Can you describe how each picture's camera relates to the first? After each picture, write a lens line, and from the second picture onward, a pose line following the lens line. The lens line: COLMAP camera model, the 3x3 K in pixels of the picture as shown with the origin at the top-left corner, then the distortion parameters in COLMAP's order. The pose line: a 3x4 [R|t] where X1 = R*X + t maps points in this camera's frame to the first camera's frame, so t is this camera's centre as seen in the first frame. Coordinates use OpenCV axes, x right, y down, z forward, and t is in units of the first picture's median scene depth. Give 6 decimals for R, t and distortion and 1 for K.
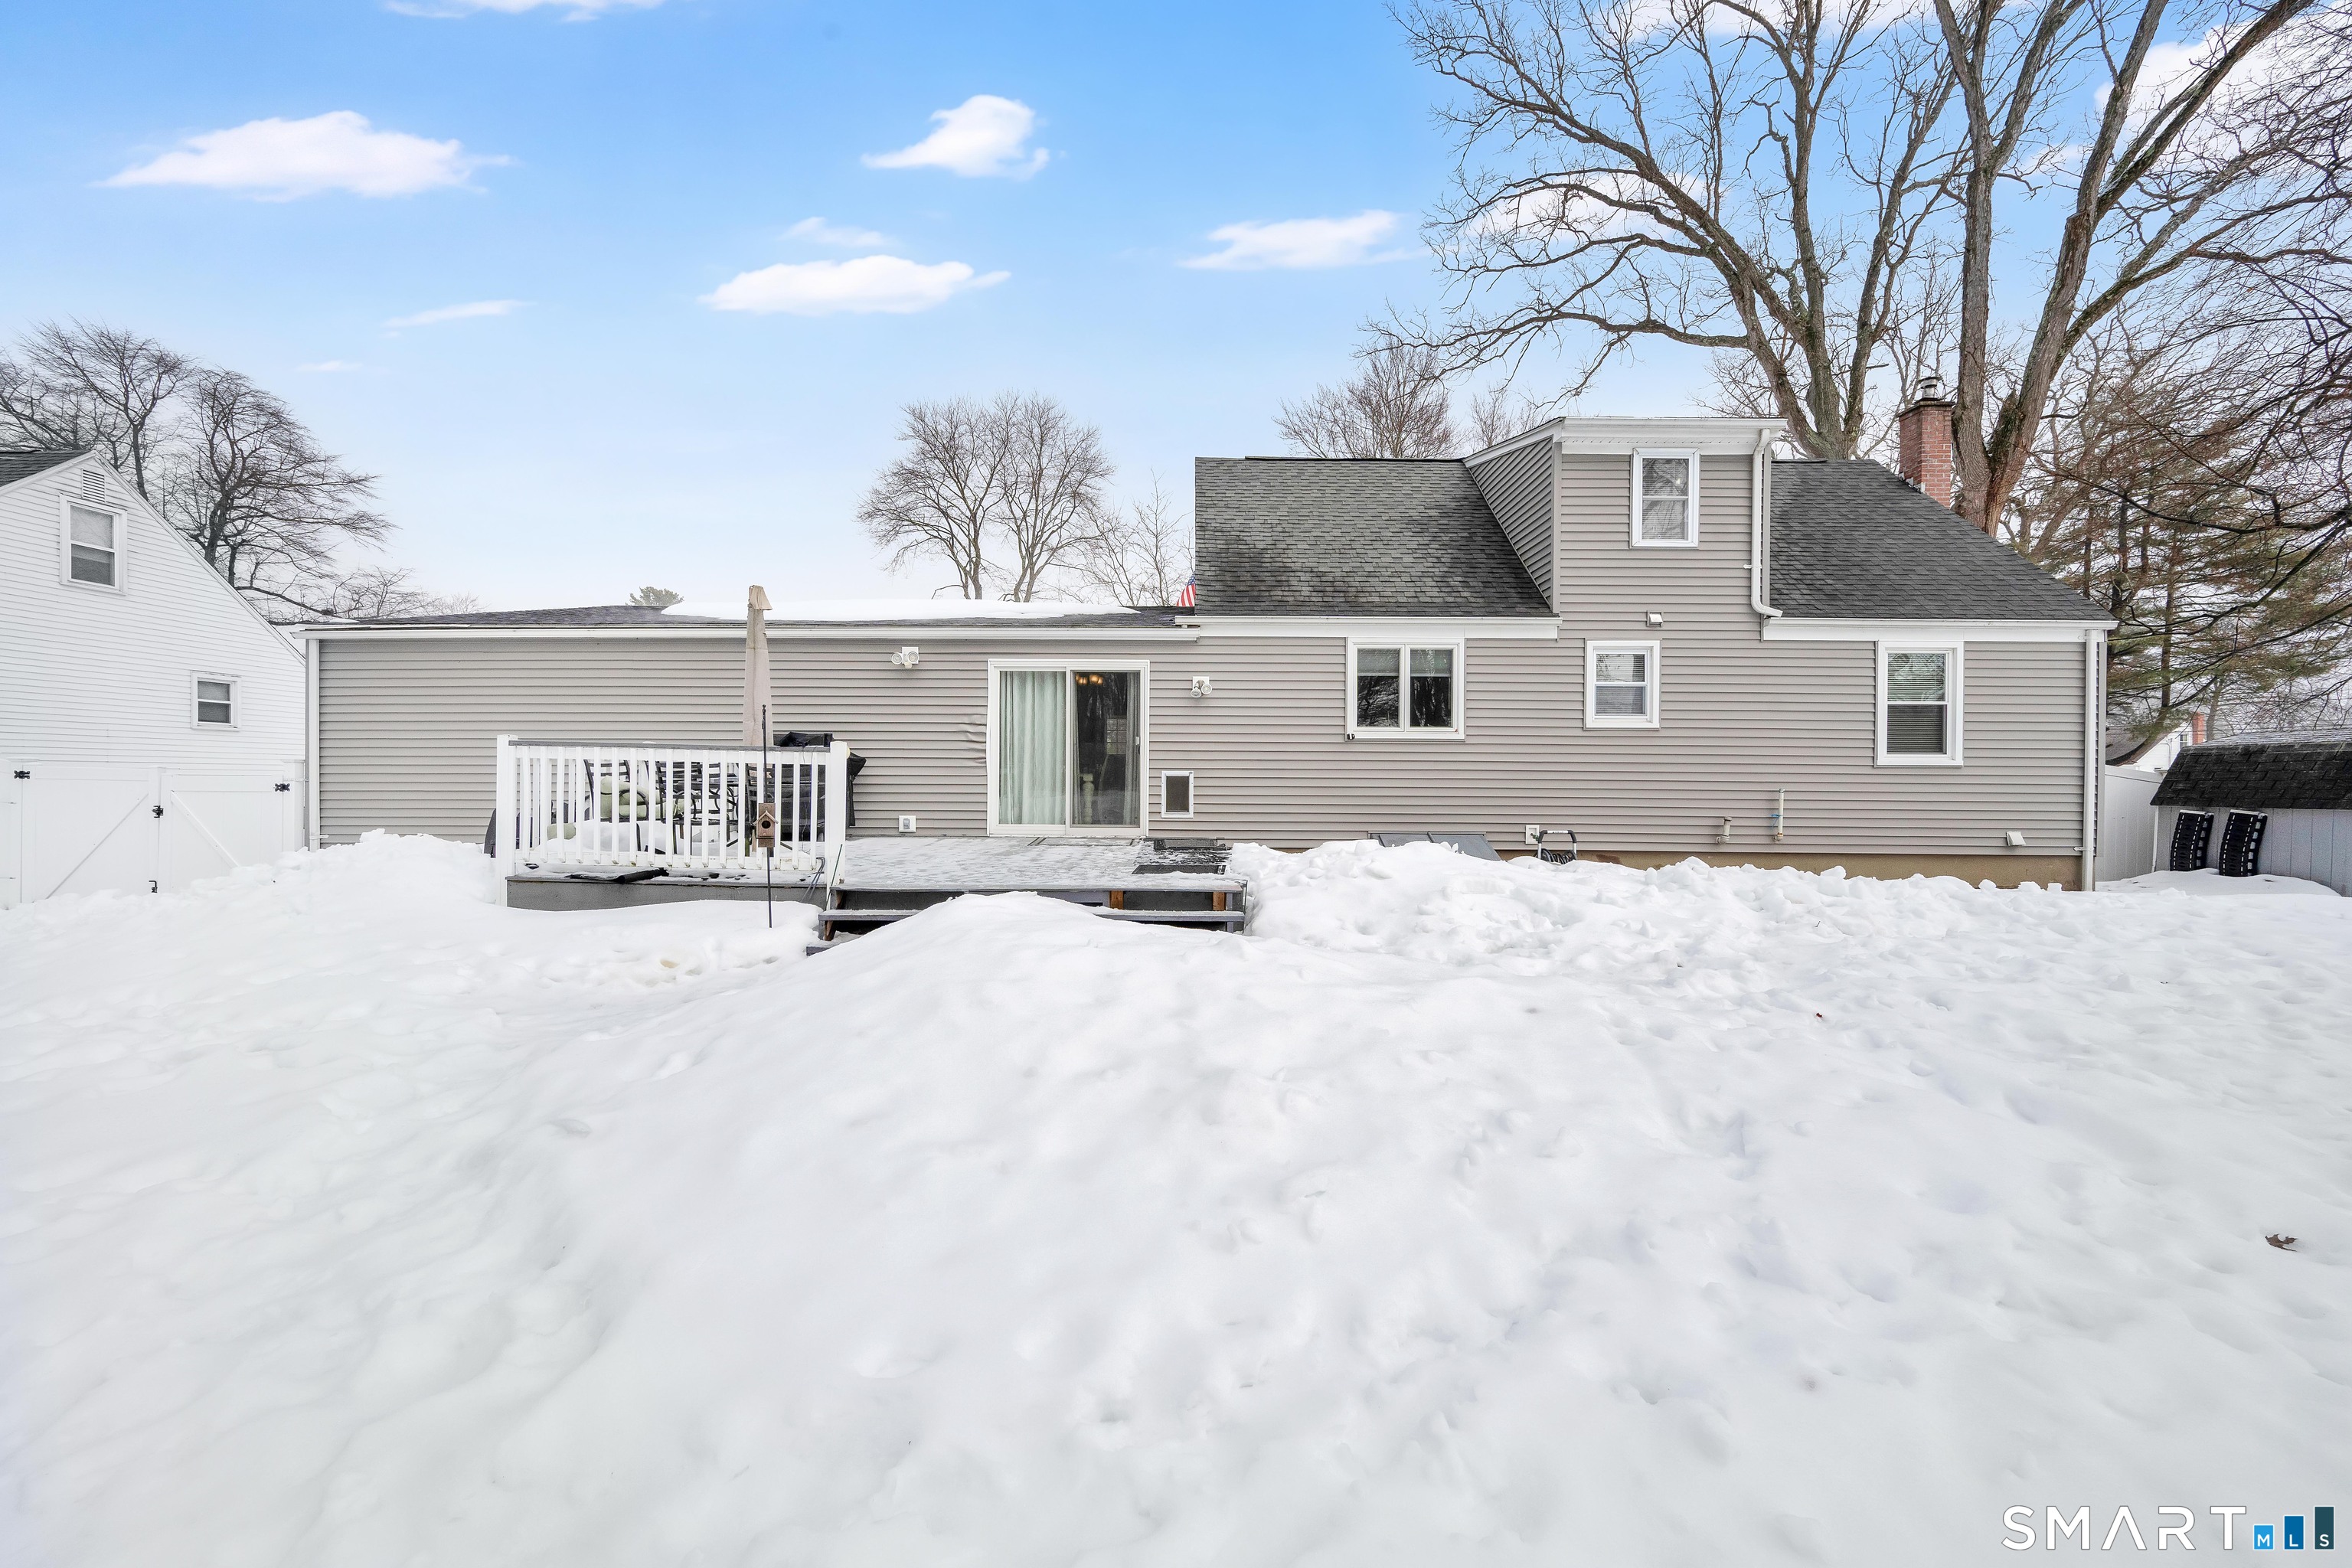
lens RADIAL K [[935.3, 0, 1166.3], [0, 935.3, 780.2], [0, 0, 1]] dist [0.000428, 0.000023]
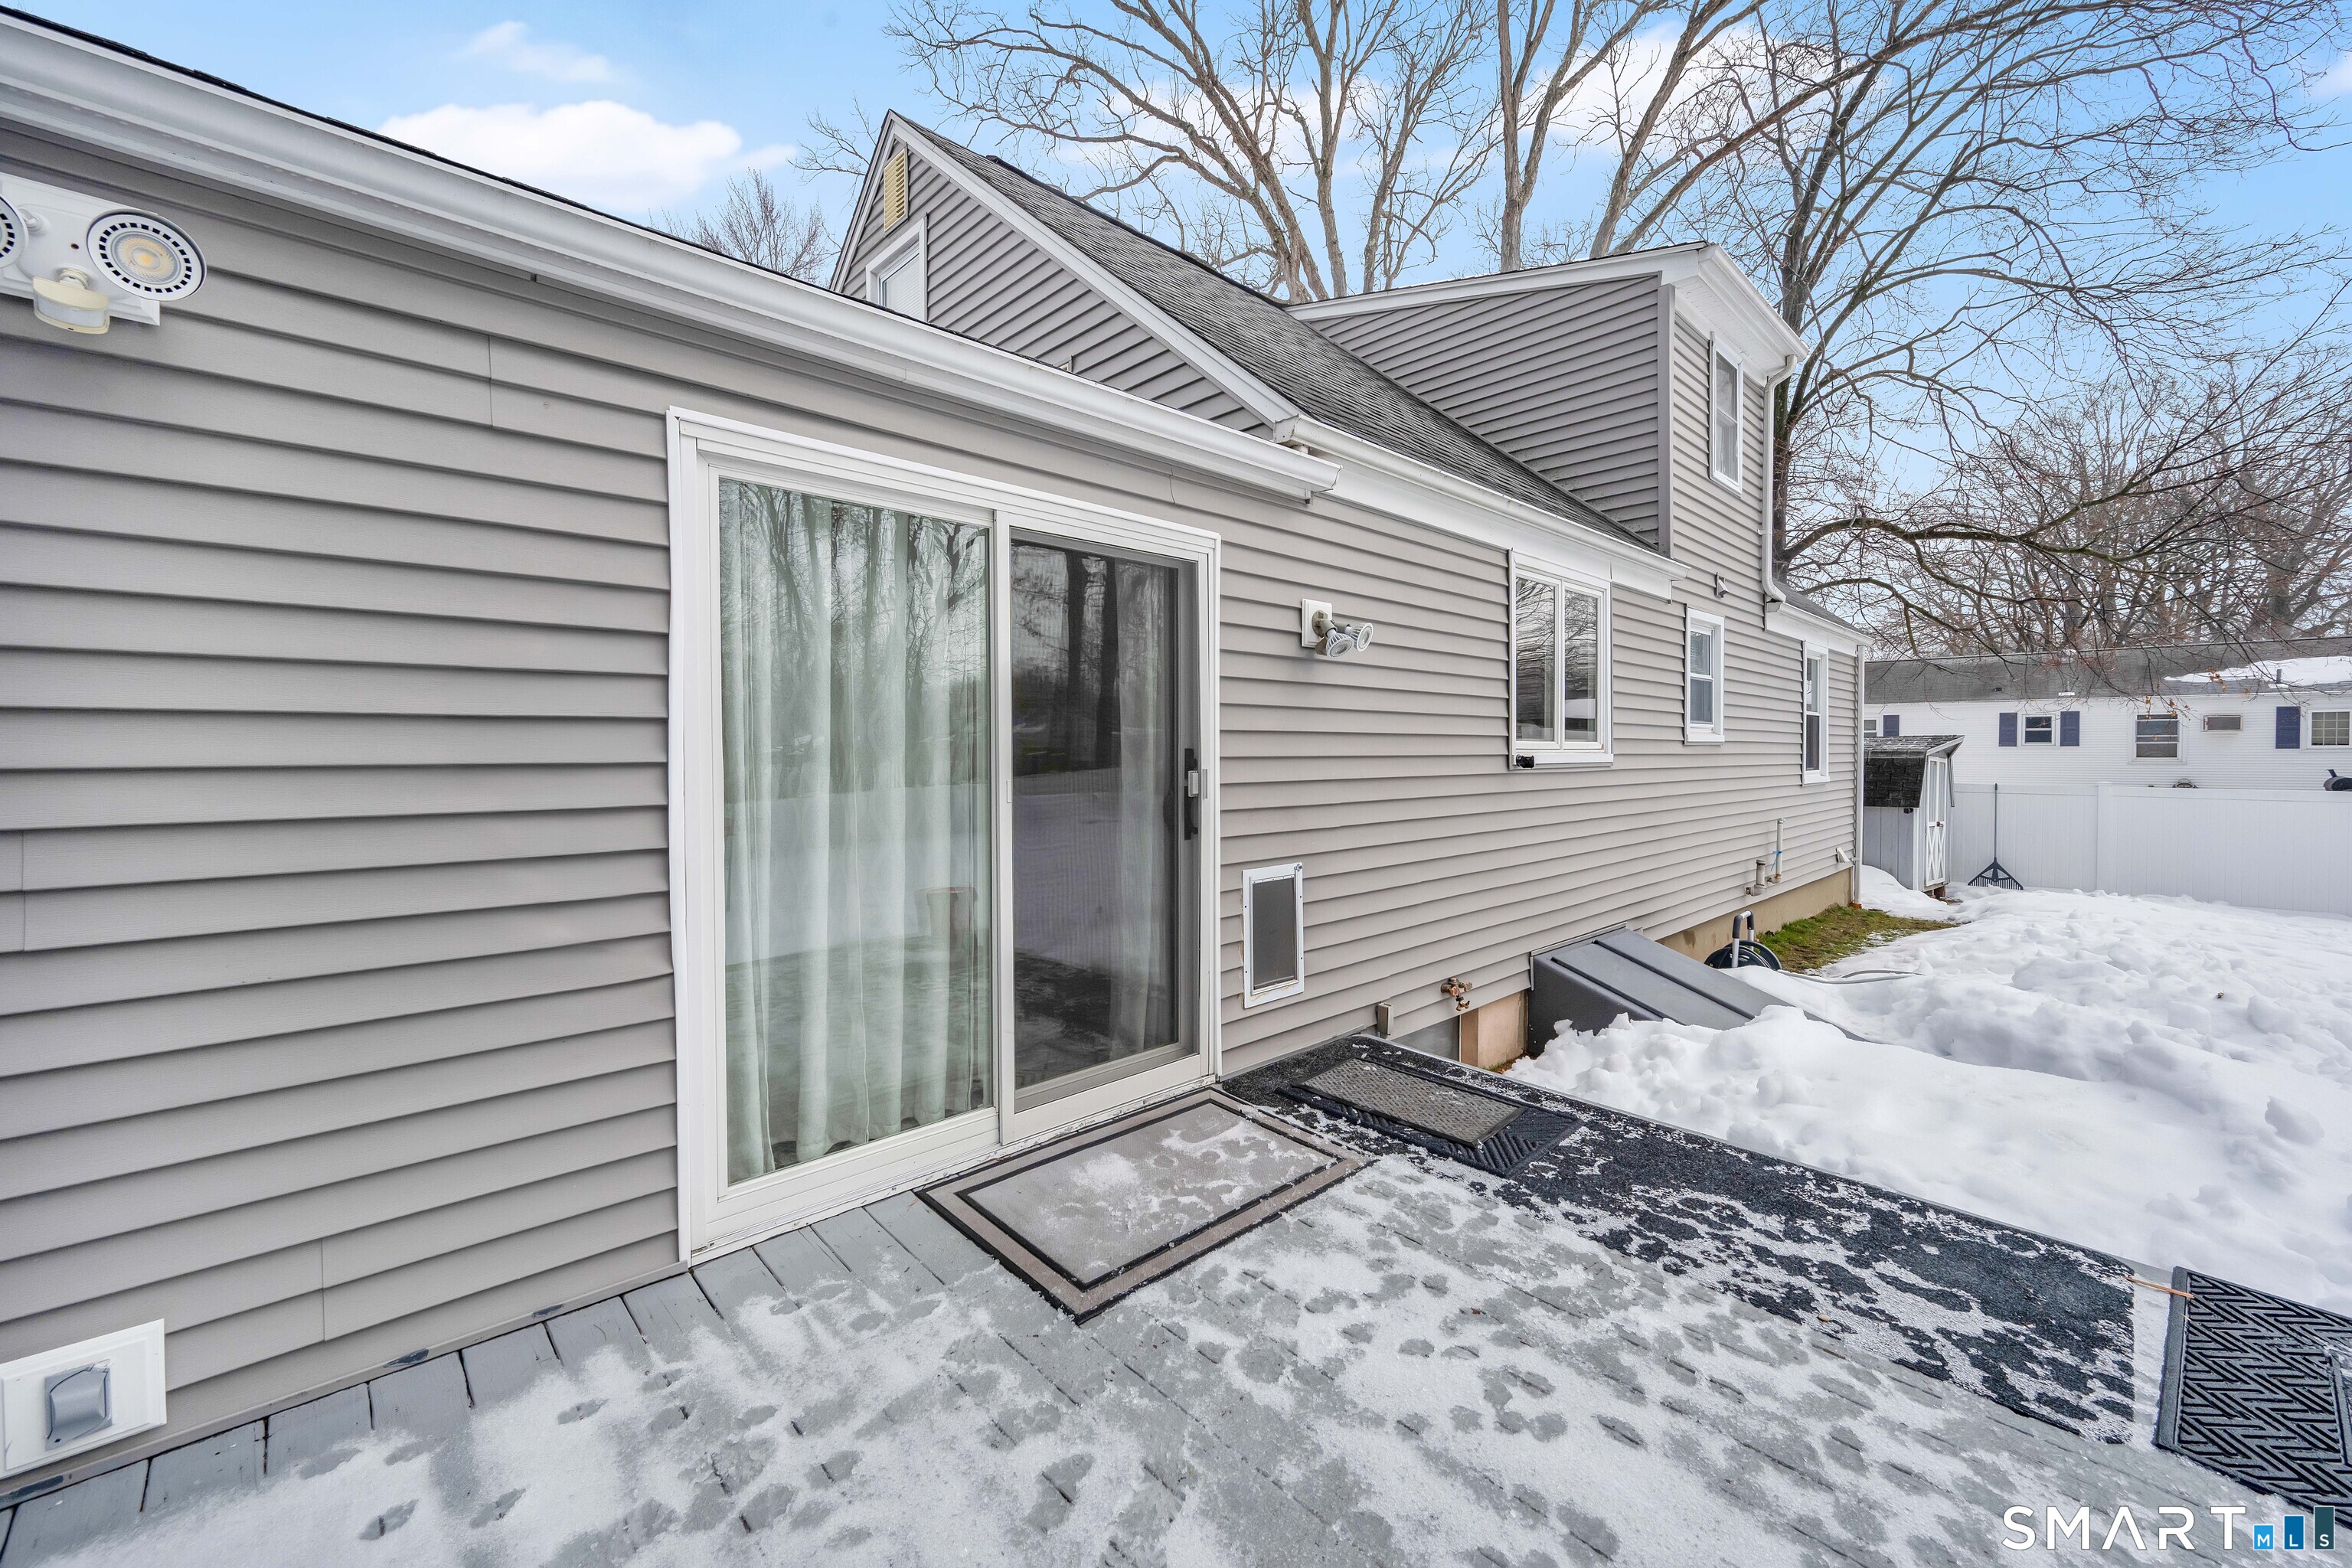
lens RADIAL K [[935.3, 0, 1166.3], [0, 935.3, 780.2], [0, 0, 1]] dist [0.000428, 0.000023]
pose [[0.693982, -0.035334, 0.719125, -0.265300], [0.024100, 0.999375, 0.025846, -0.051930], [-0.719589, -0.000606, 0.694400, 0.786480]]
